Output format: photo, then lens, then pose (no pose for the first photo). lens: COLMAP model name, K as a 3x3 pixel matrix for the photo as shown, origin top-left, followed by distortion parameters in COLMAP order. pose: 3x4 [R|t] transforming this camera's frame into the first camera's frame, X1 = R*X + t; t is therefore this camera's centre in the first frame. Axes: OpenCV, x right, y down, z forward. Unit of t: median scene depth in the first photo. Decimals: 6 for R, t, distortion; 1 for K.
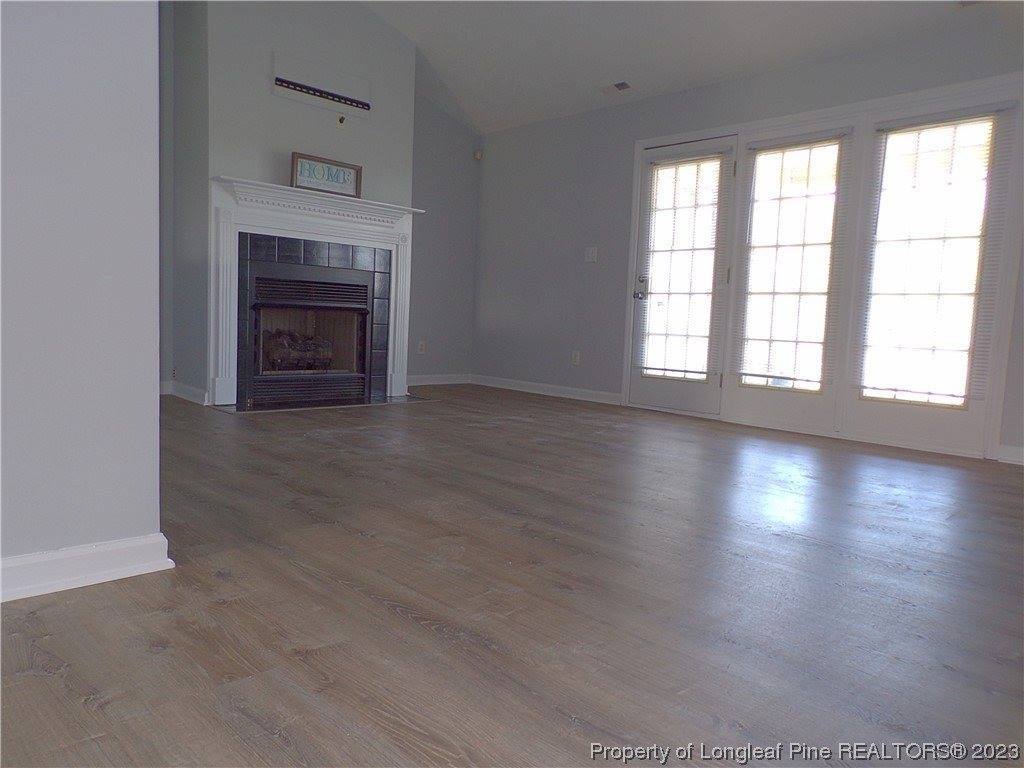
lens RADIAL K [[752.9, 0, 512.0], [0, 752.9, 384.0], [0, 0, 1]] dist [0.002167, 0.005573]
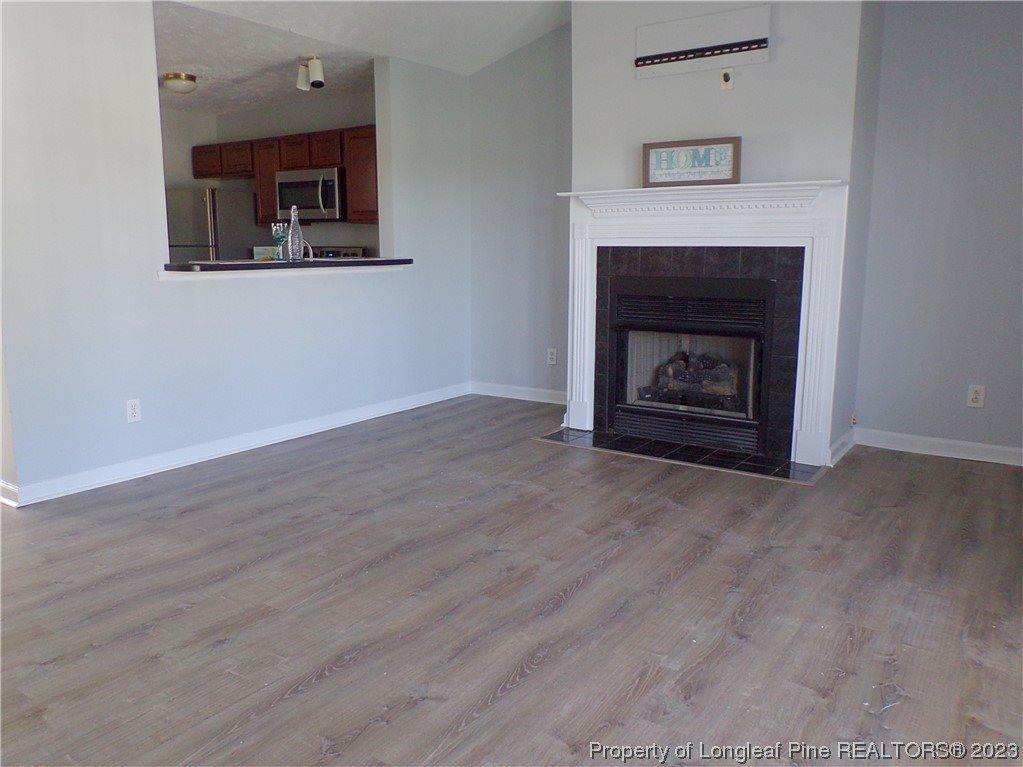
lens RADIAL K [[752.2, 0, 511.5], [0, 752.2, 383.5], [0, 0, 1]] dist [0.002167, 0.005573]
pose [[0.163783, 0.129712, -0.977931, 0.498084], [-0.075525, 0.990057, 0.118672, -0.126885], [0.983601, 0.054422, 0.171951, 0.687652]]
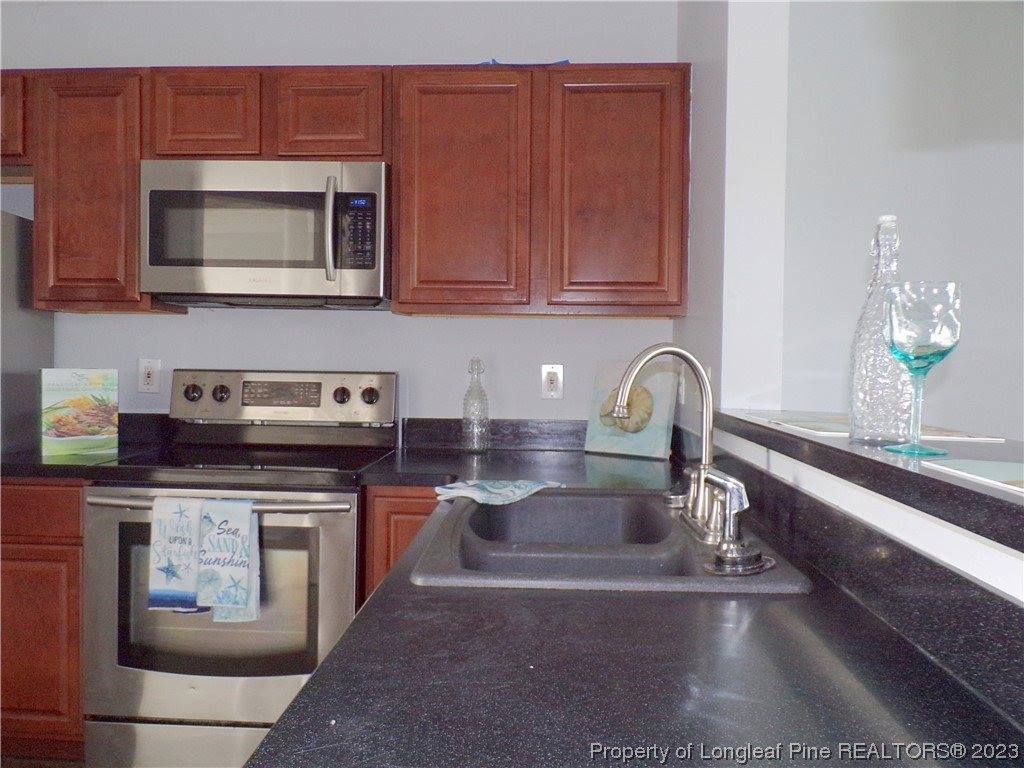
lens RADIAL K [[842.0, 0, 512.8], [0, 842.0, 390.5], [0, 0, 1]] dist [-0.005074, -0.010061]
pose [[0.651064, -0.012108, -0.758926, -0.289747], [-0.048665, 0.997150, -0.057657, -0.143368], [0.757461, 0.074471, 0.648619, 0.365236]]
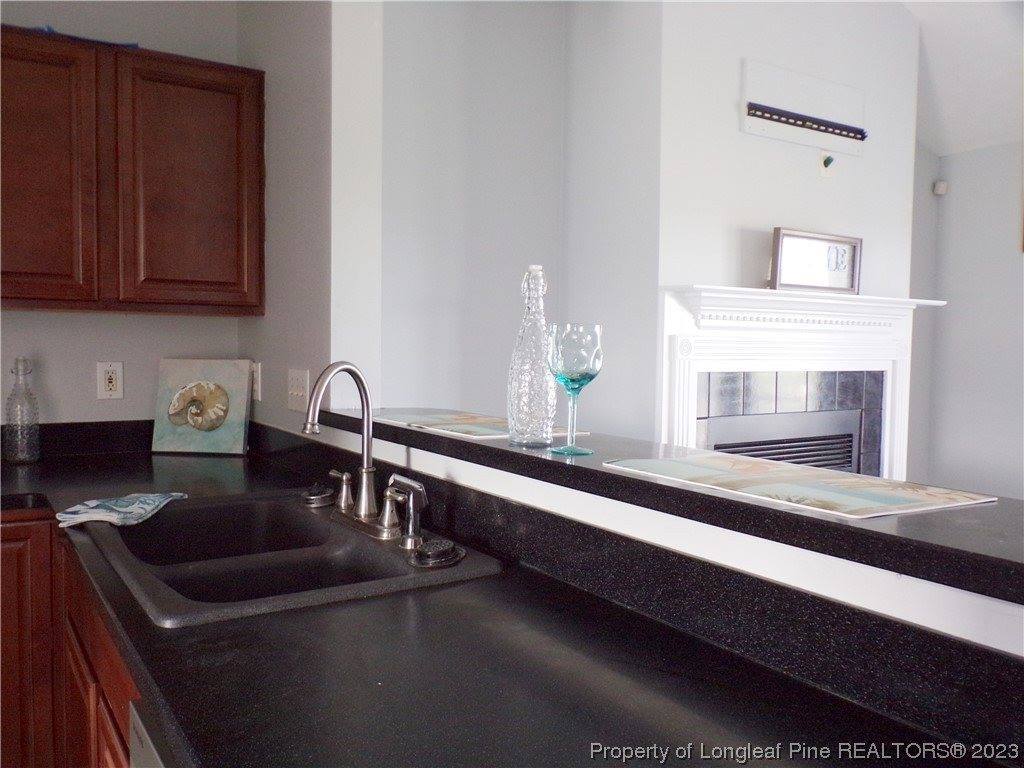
lens RADIAL K [[844.7, 0, 445.0], [0, 844.7, 382.7], [0, 0, 1]] dist [-0.004529, -0.001769]
pose [[0.968733, -0.017149, -0.247514, -0.355668], [0.008293, 0.999289, -0.036779, -0.158132], [0.247969, 0.033576, 0.968186, 0.299538]]
